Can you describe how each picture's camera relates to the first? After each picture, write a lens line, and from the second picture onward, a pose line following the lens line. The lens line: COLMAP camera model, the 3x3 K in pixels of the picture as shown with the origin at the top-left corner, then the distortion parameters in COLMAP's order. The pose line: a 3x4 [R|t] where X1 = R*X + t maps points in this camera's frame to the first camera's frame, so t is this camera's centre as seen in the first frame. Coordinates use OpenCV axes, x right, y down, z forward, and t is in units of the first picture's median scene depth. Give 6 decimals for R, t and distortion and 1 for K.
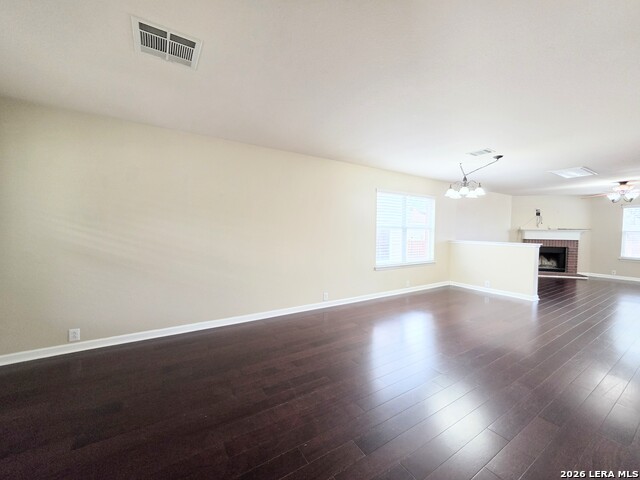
lens RADIAL K [[257.1, 0, 322.8], [0, 257.1, 239.7], [0, 0, 1]] dist [-0.006949, 0.001726]
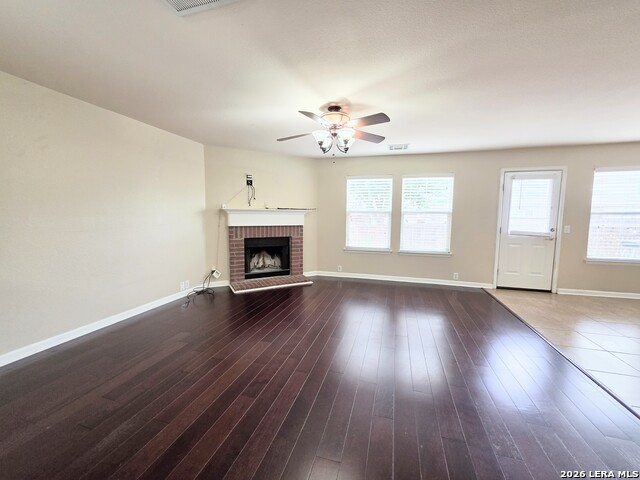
lens RADIAL K [[257.1, 0, 319.5], [0, 257.1, 236.7], [0, 0, 1]] dist [-0.006949, 0.001726]
pose [[0.753617, -0.064015, 0.654189, 0.580825], [0.034607, 0.997730, 0.057765, -0.005998], [-0.656402, -0.020893, 0.754122, 0.456334]]
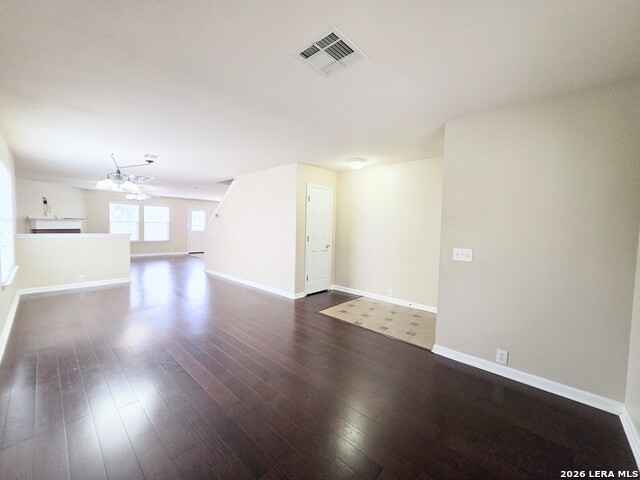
lens RADIAL K [[257.1, 0, 321.9], [0, 257.1, 236.7], [0, 0, 1]] dist [-0.006949, 0.001726]
pose [[-0.261071, -0.058573, 0.963541, -0.341275], [0.013451, 0.997840, 0.064302, -0.020896], [-0.965226, 0.029748, -0.259719, 0.273169]]
